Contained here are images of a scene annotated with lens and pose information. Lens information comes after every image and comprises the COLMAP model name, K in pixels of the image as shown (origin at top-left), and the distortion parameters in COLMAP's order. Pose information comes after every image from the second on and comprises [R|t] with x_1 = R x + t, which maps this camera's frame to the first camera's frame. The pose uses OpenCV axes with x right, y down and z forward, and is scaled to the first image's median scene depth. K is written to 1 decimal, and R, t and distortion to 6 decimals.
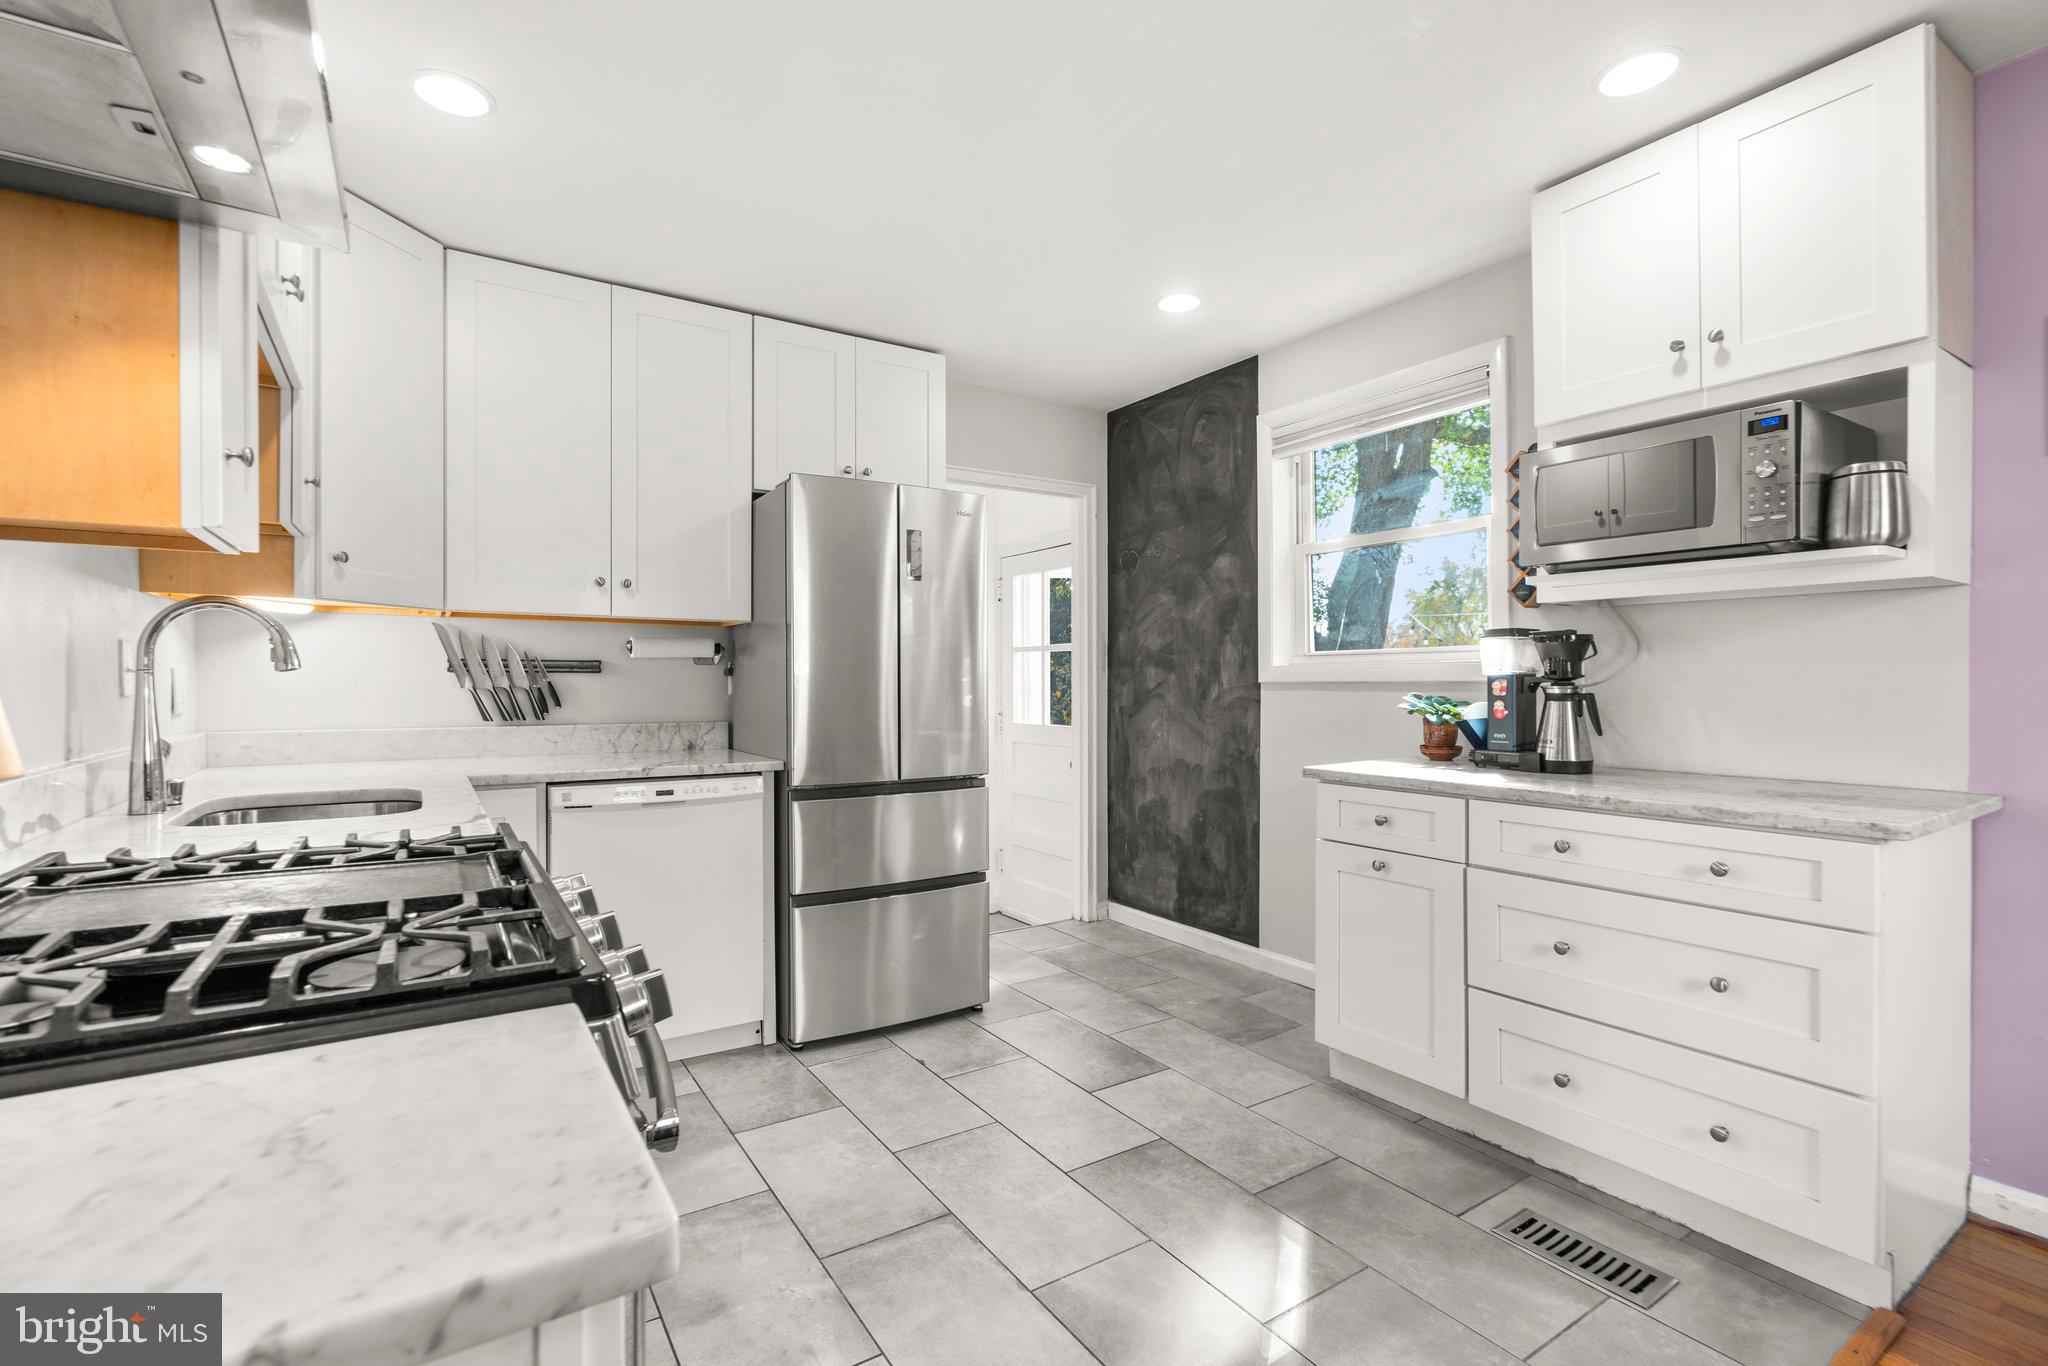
lens RADIAL K [[921.9, 0, 1007.7], [0, 921.9, 687.0], [0, 0, 1]] dist [-0.016899, 0.008106]
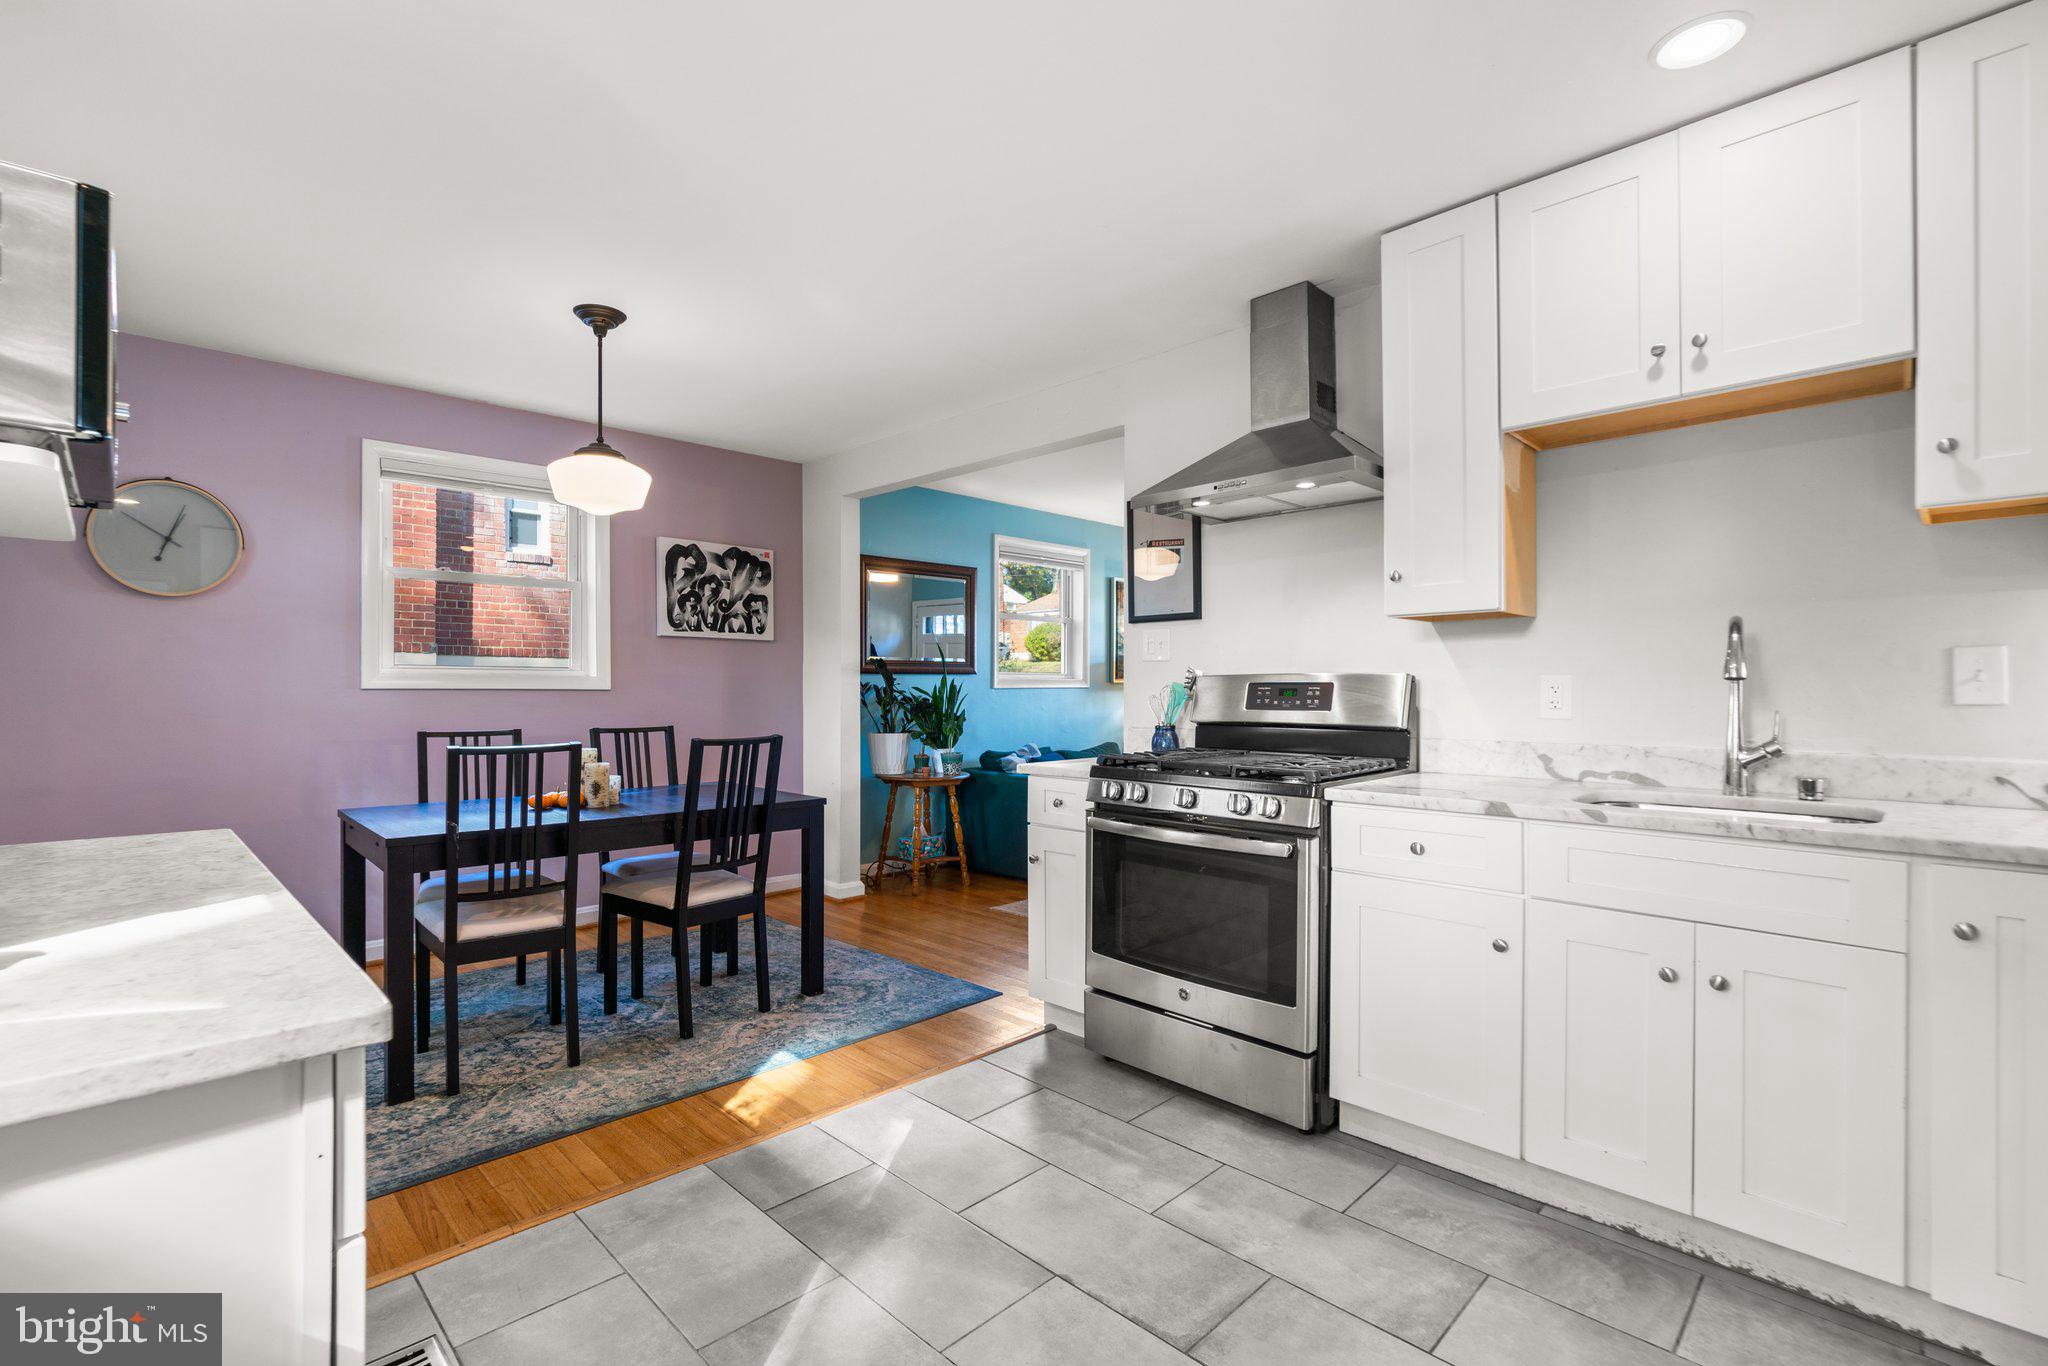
lens RADIAL K [[921.9, 0, 998.3], [0, 921.9, 688.0], [0, 0, 1]] dist [-0.016899, 0.008106]
pose [[-0.979920, 0.002112, -0.199379, 0.200469], [0.000526, 0.999968, 0.008006, -0.012613], [0.199389, 0.007741, -0.979890, 1.356308]]
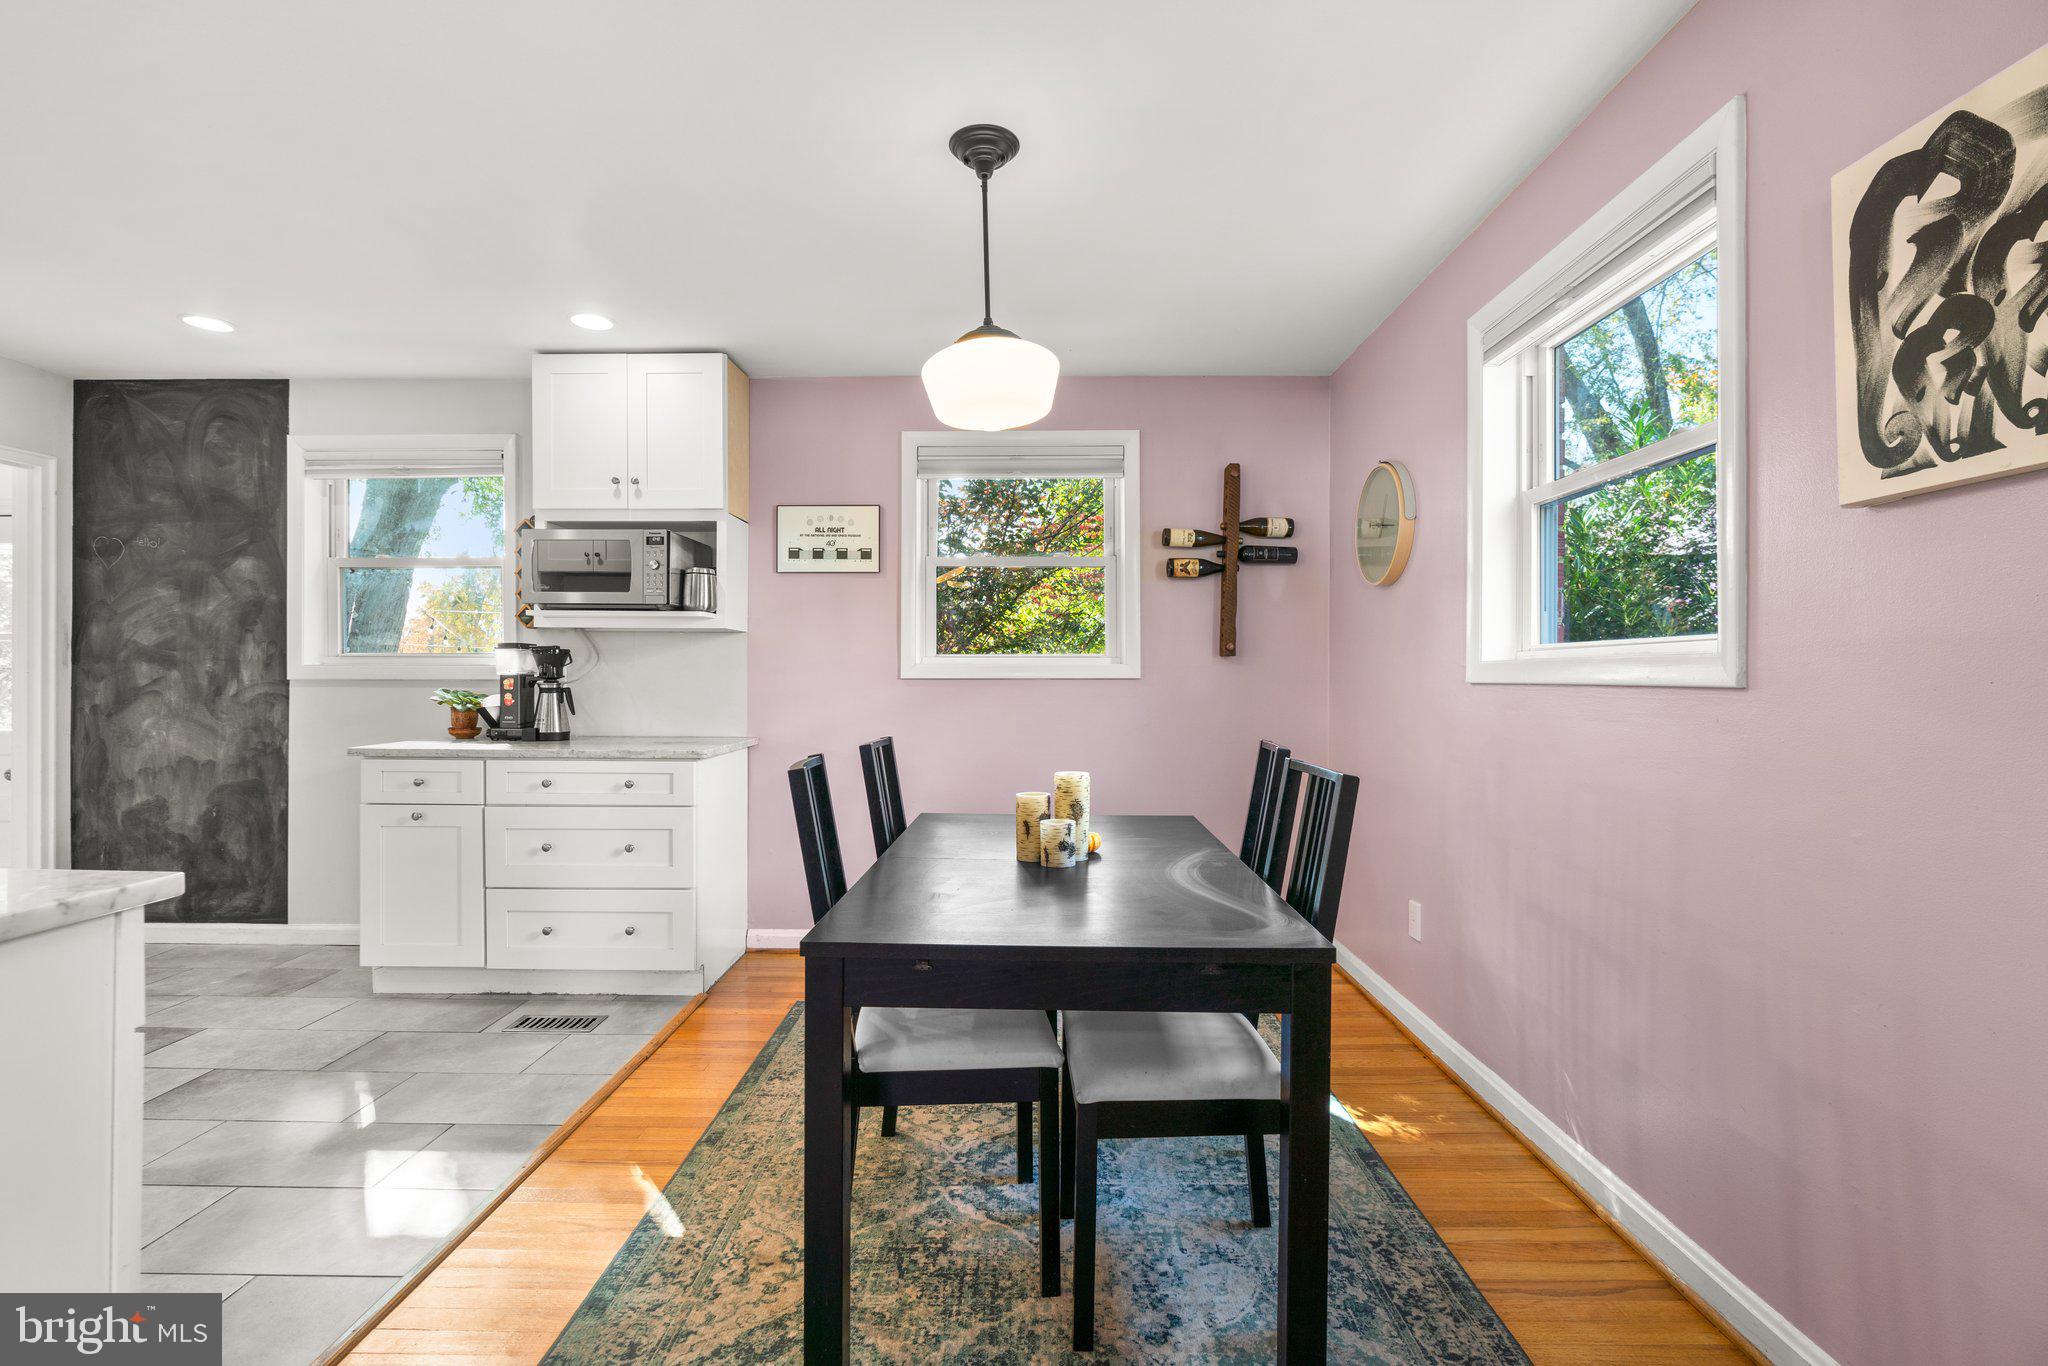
lens RADIAL K [[921.9, 0, 1018.1], [0, 921.9, 681.3], [0, 0, 1]] dist [-0.016899, 0.008106]
pose [[0.548832, 0.003777, 0.835924, -0.221471], [0.000159, 0.999989, -0.004623, 0.003068], [-0.835932, 0.002671, 0.548826, -0.444190]]
